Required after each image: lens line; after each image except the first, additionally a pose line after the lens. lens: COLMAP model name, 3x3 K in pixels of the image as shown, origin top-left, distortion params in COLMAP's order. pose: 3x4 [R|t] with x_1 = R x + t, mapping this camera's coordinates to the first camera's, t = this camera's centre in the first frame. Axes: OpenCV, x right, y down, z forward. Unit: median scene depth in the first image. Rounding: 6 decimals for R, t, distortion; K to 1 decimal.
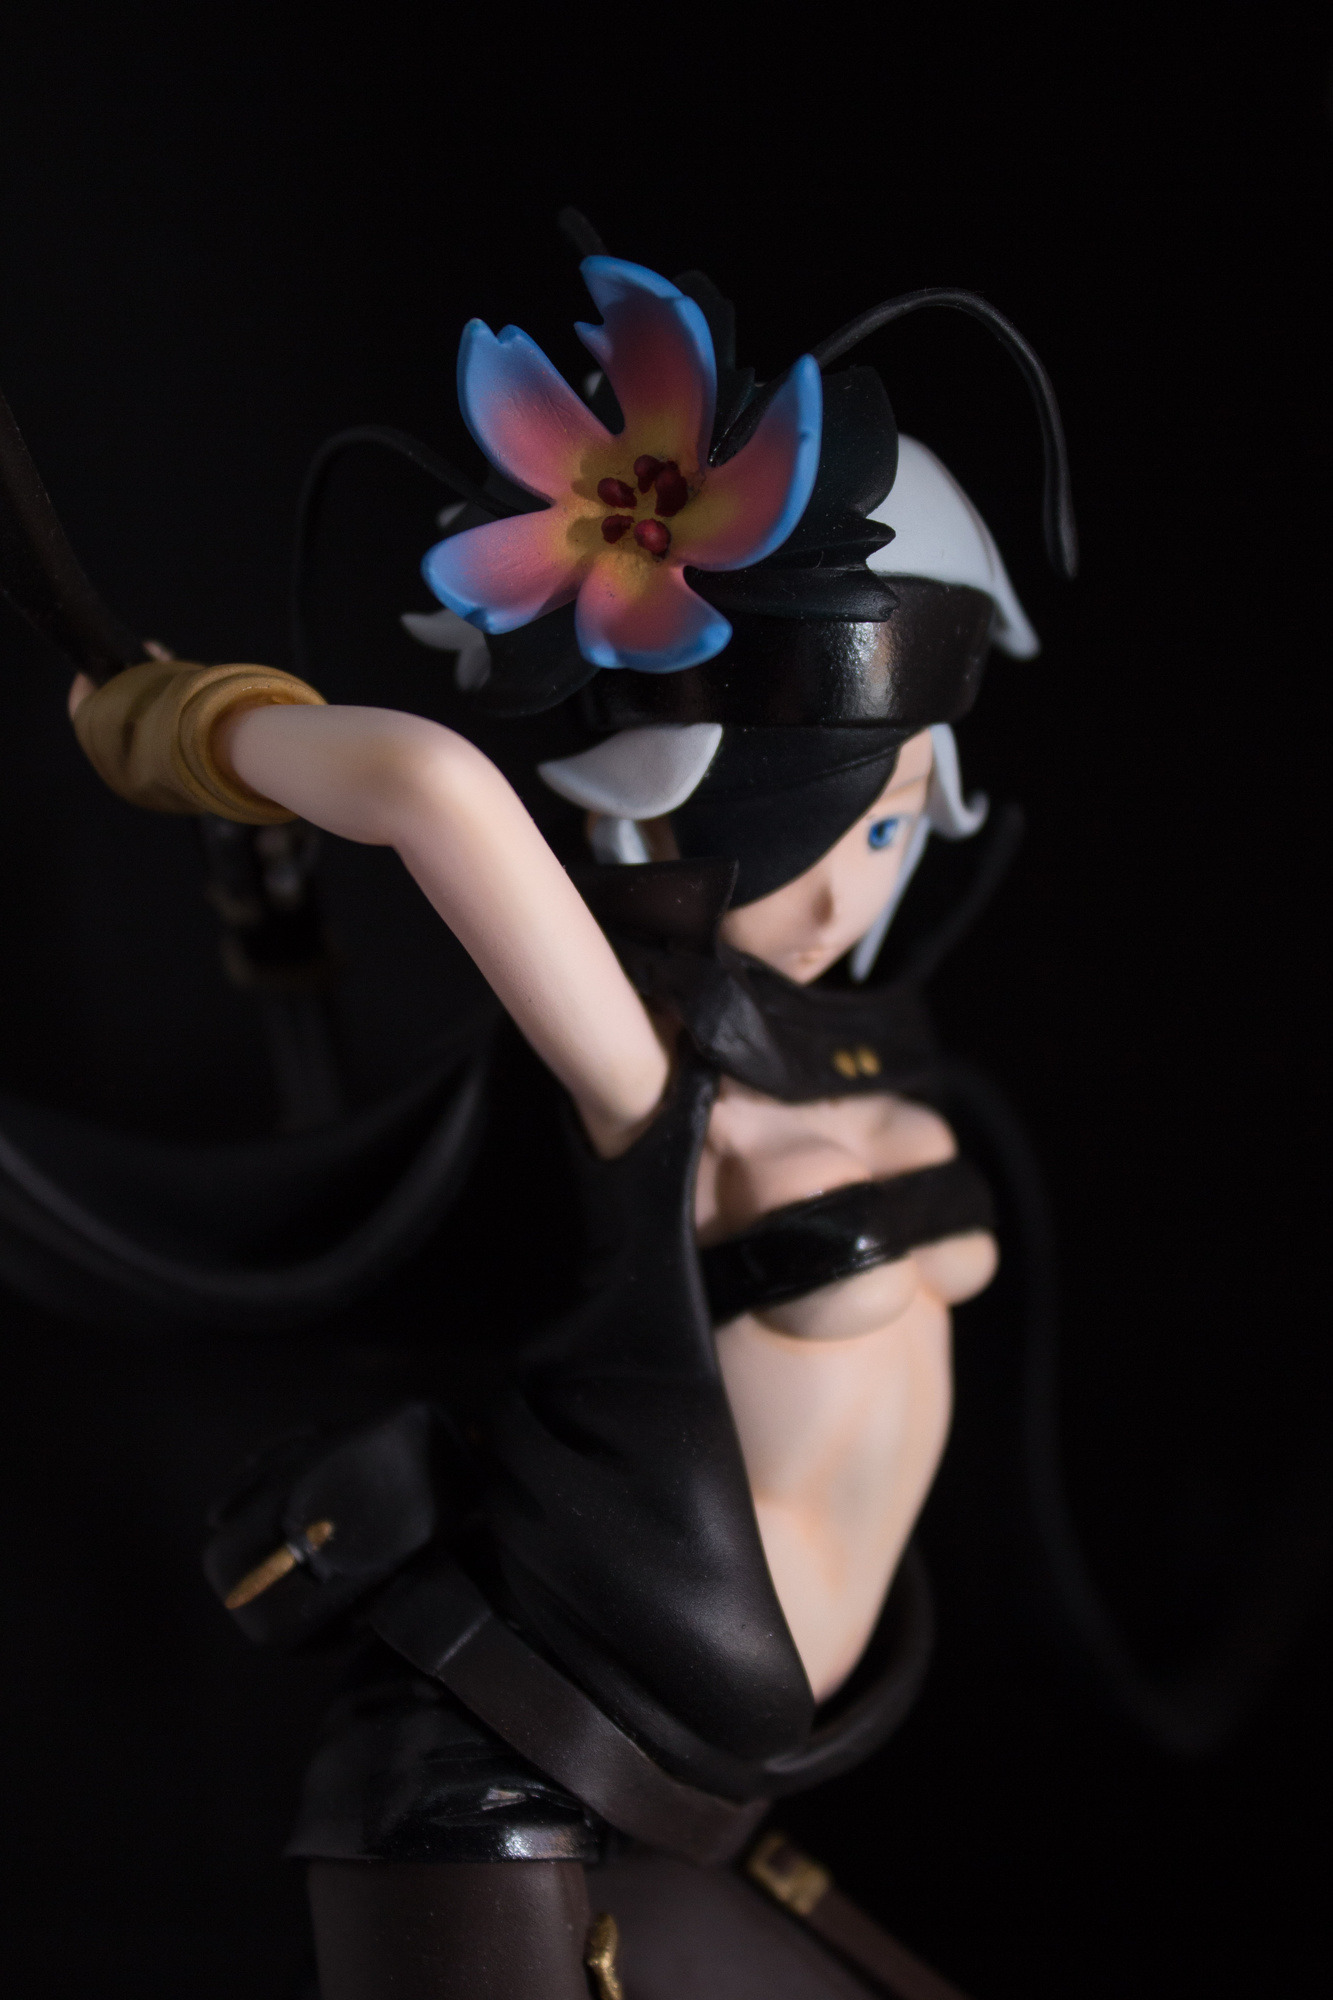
lens RADIAL K [[2869.5, 0, 634.2], [0, 2869.5, 1000.5], [0, 0, 1]] dist [-0.040225, -0.025456]
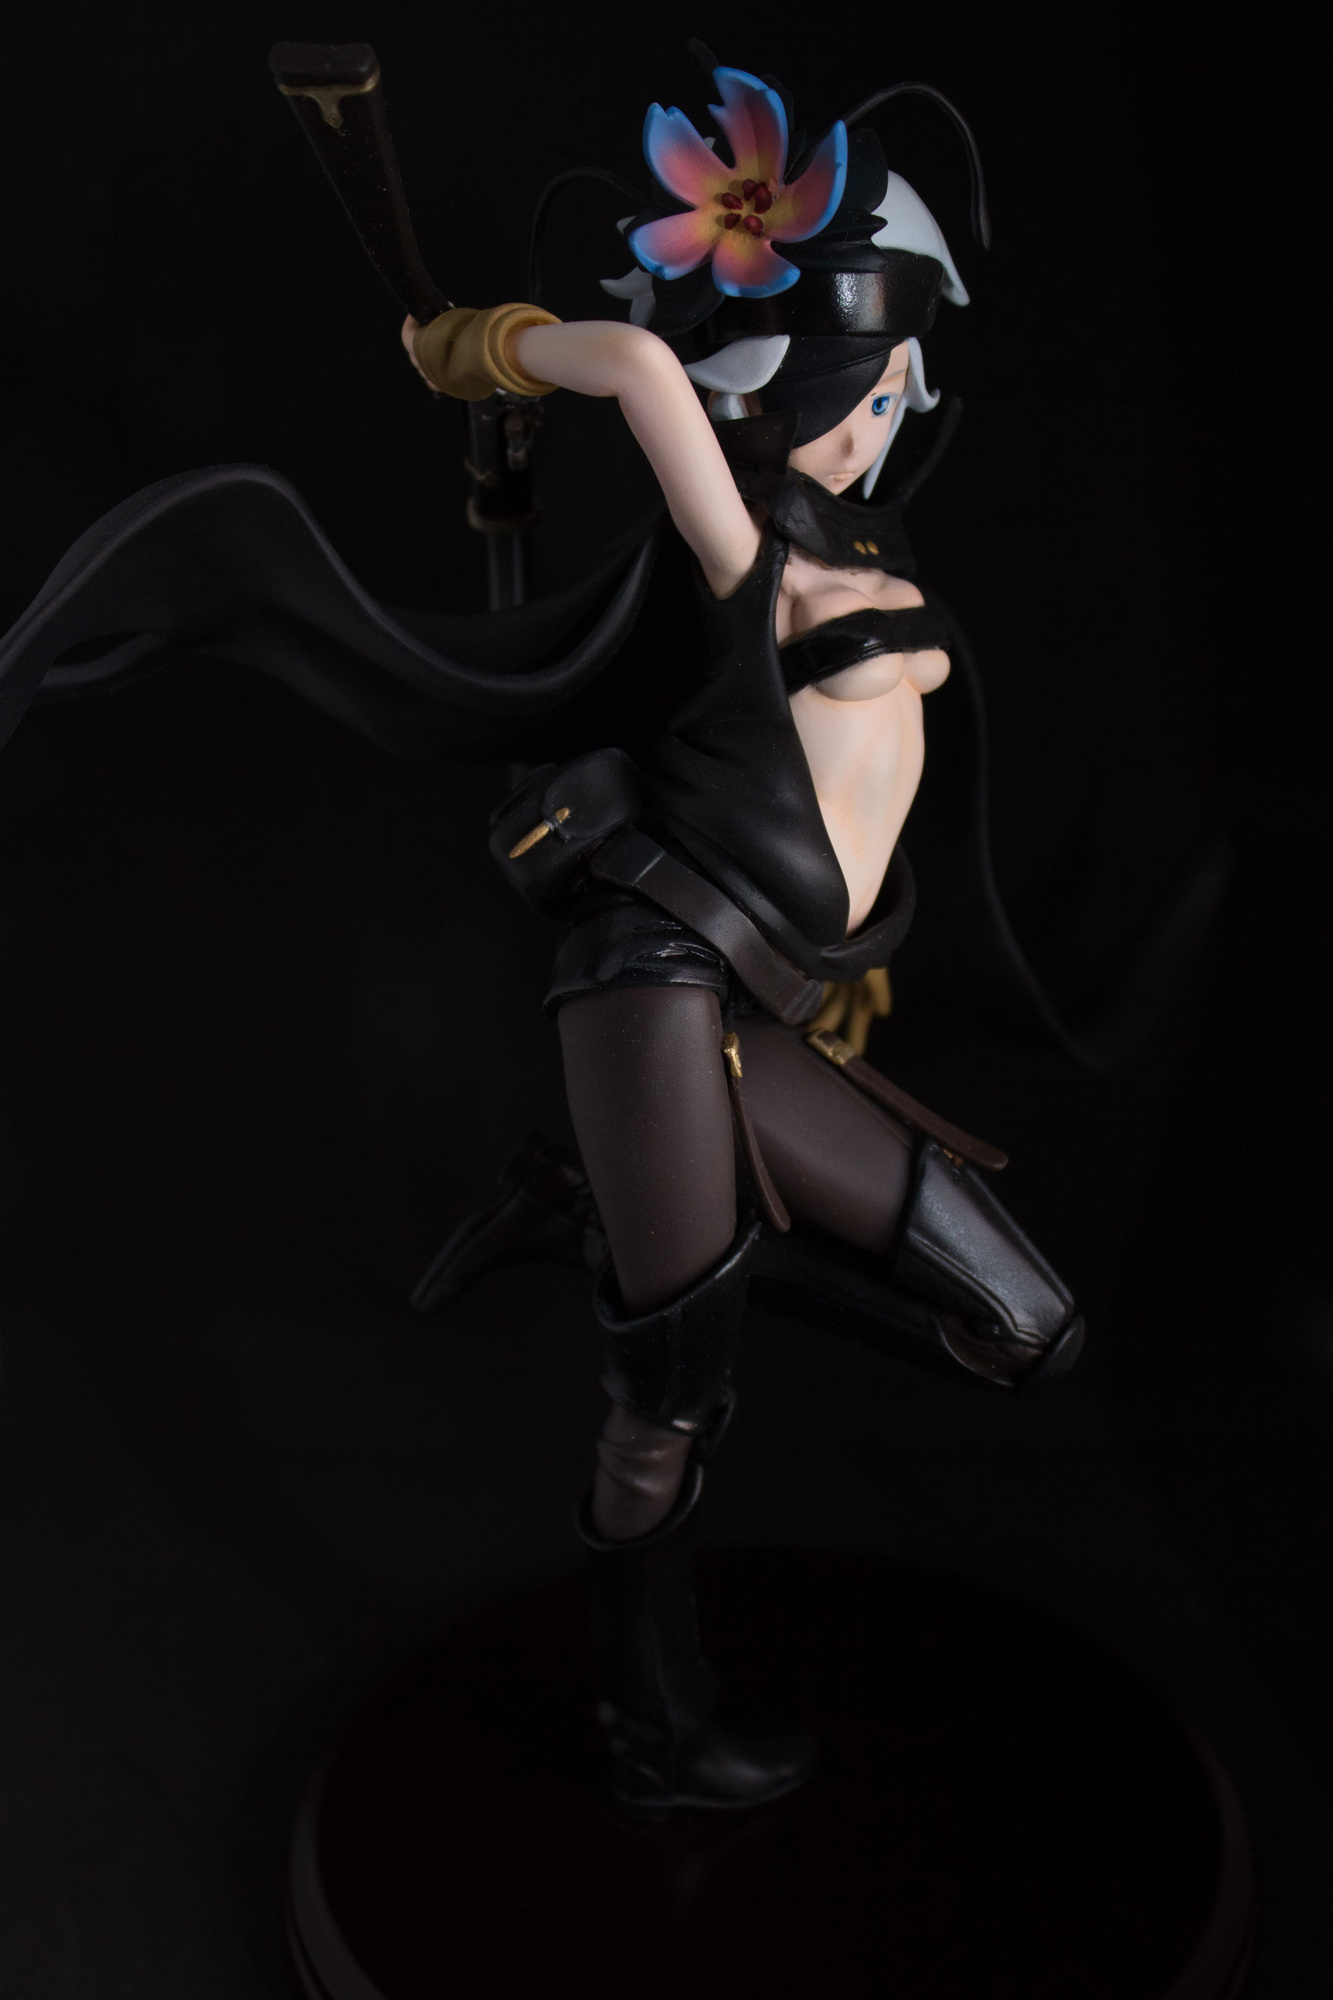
lens RADIAL K [[3010.0, 0, 633.7], [0, 3010.0, 1004.4], [0, 0, 1]] dist [-0.007915, -0.063278]
pose [[0.999633, -0.019580, 0.018697, -0.105472], [0.018607, 0.998530, 0.050900, 0.213158], [-0.019666, -0.050533, 0.998529, -0.844233]]
